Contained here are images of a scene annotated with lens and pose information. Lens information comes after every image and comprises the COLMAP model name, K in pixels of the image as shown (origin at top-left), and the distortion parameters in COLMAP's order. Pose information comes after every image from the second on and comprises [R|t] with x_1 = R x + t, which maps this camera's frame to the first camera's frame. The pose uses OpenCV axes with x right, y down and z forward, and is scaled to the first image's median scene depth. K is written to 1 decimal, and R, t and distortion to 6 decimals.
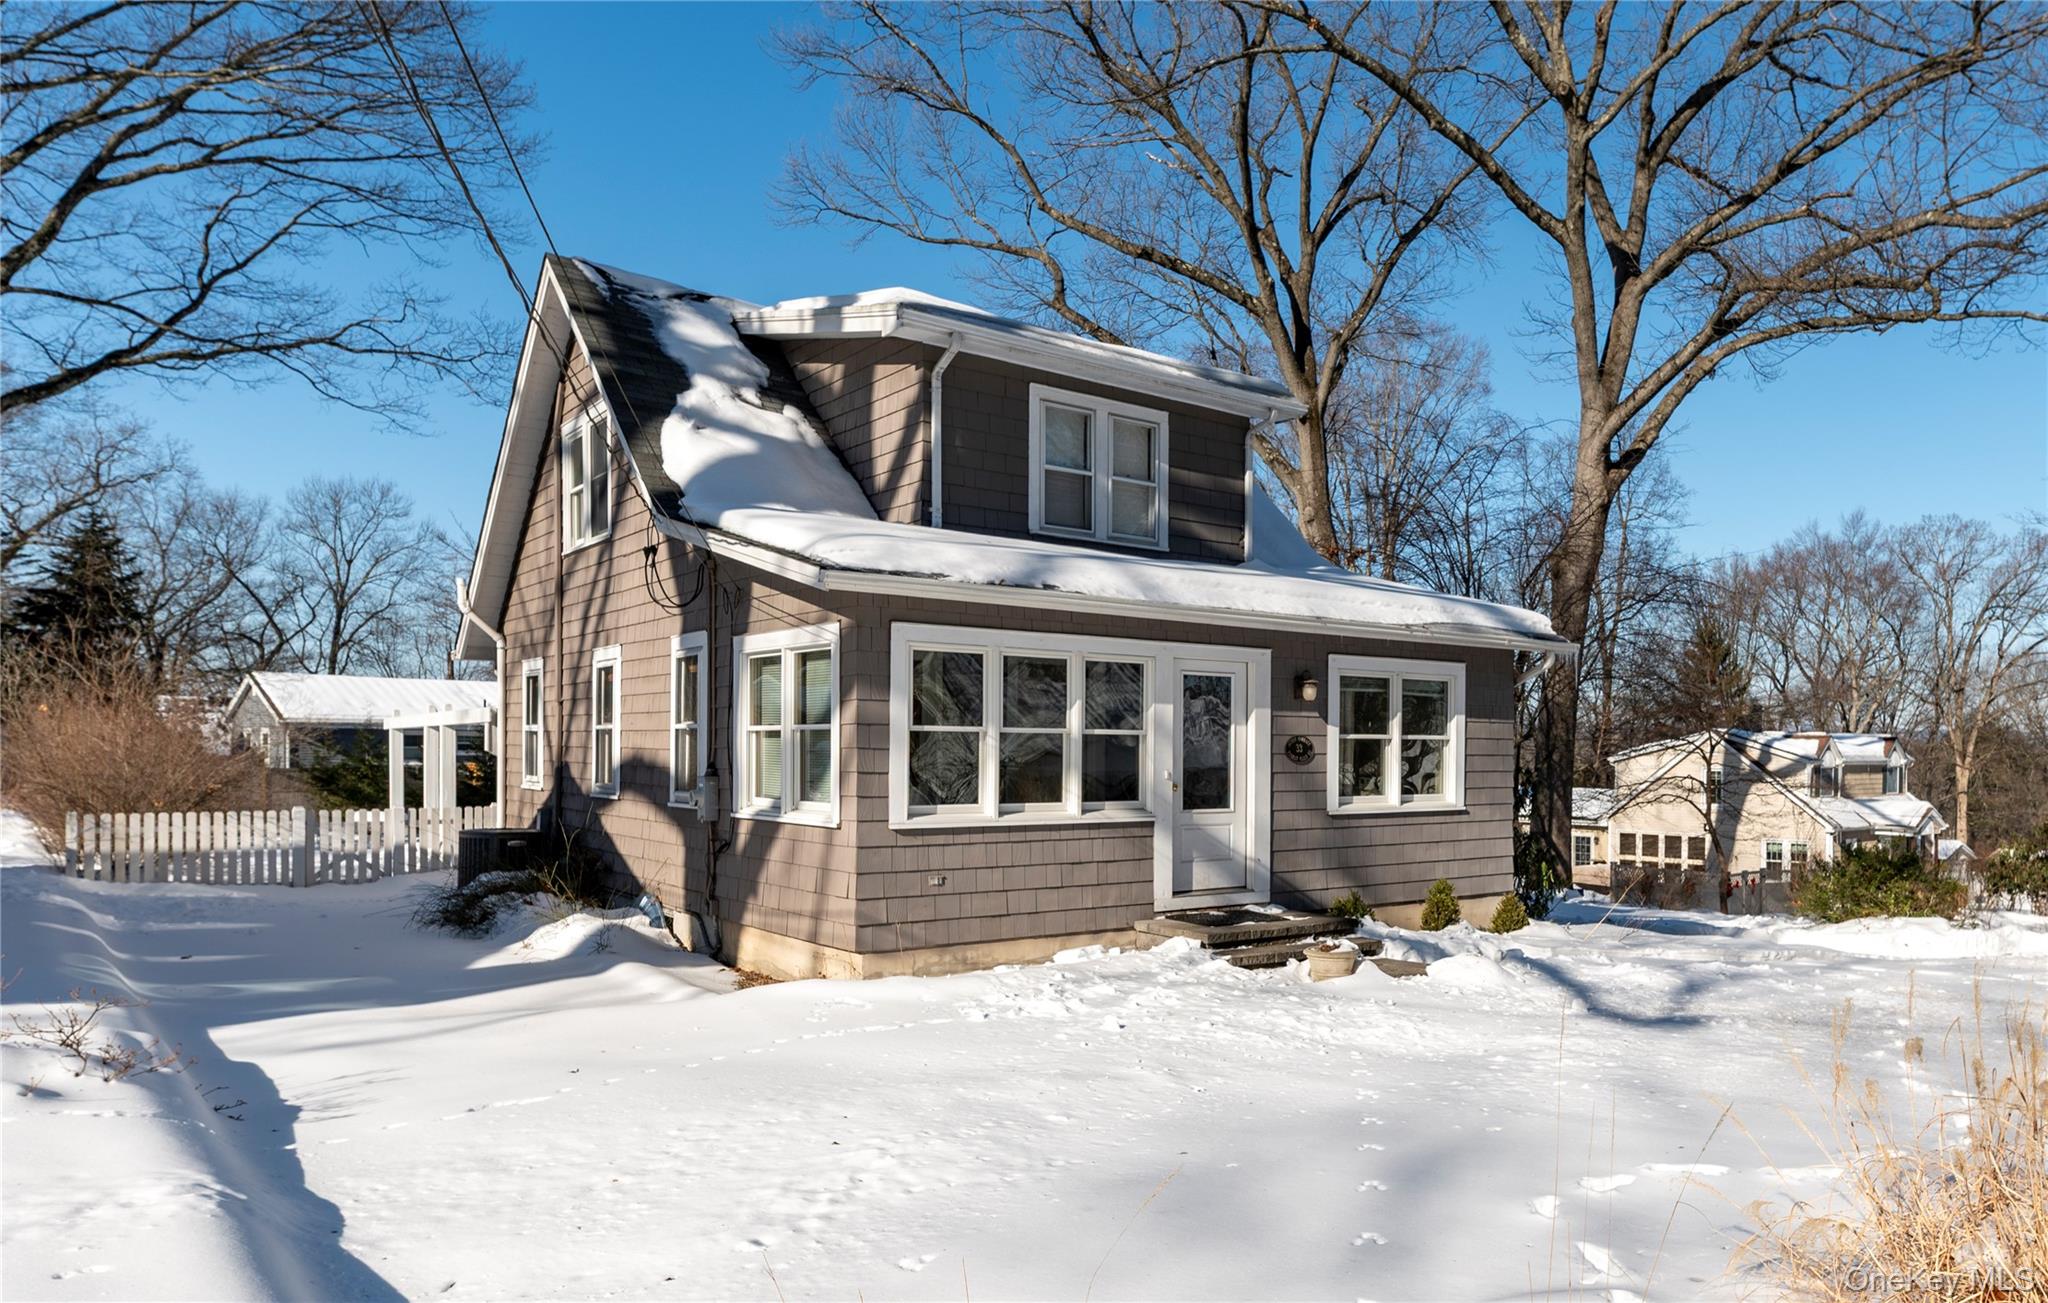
lens RADIAL K [[1147.7, 0, 1027.2], [0, 1147.7, 717.8], [0, 0, 1]] dist [-0.001982, 0.001435]
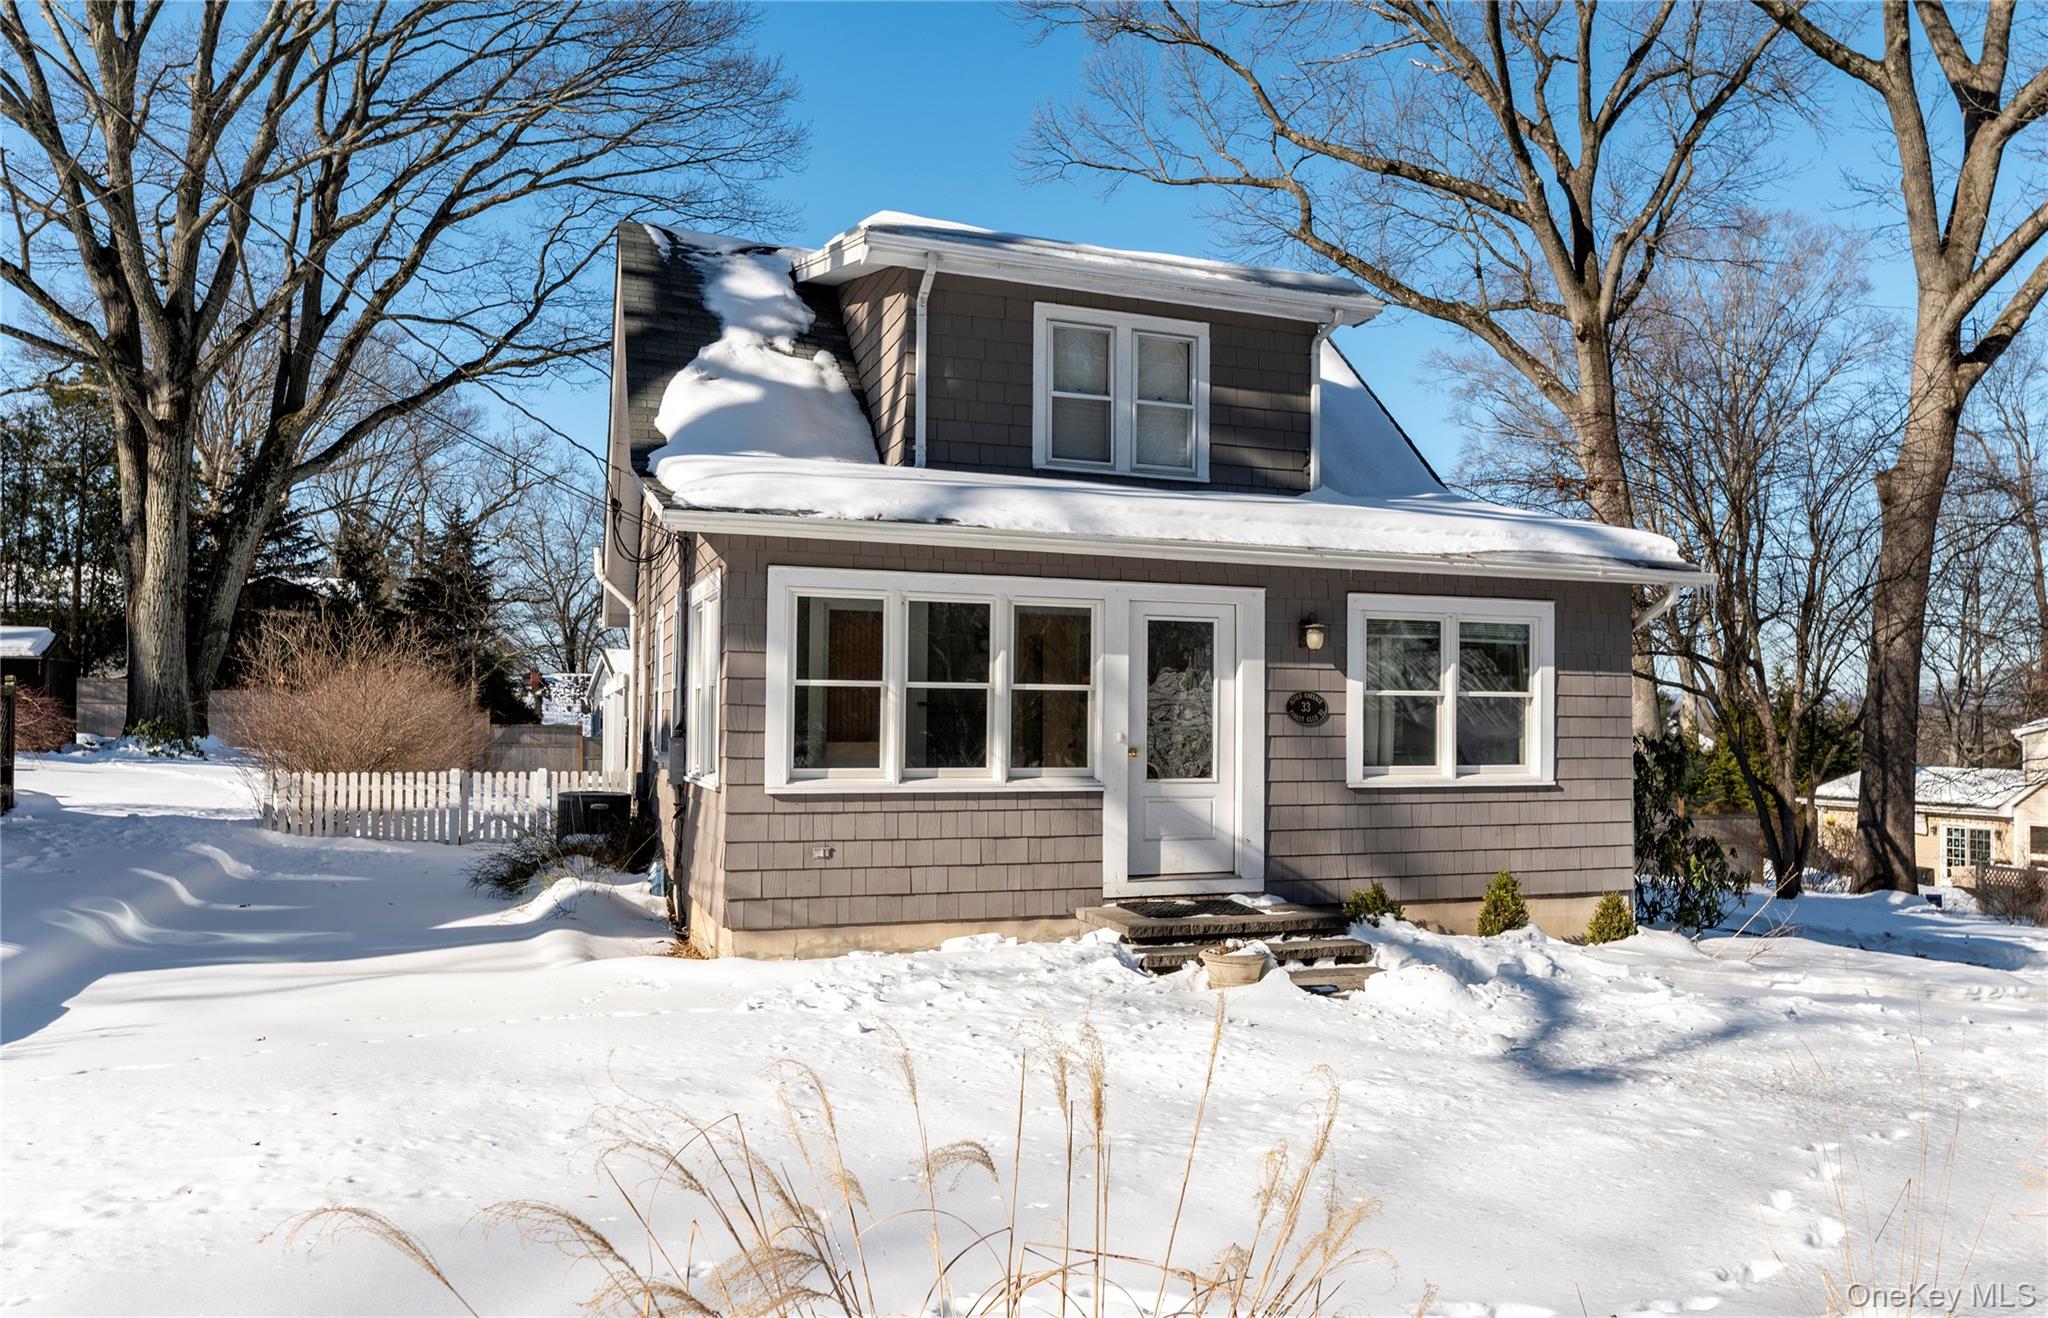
lens RADIAL K [[1200.0, 0, 1024.0], [0, 1200.0, 659.0], [0, 0, 1]] dist [-0.001251, 0.001411]
pose [[0.966736, -0.012022, -0.255495, 0.215716], [0.005717, 0.999661, -0.025409, 0.010501], [0.255714, 0.023103, 0.966476, 0.089938]]
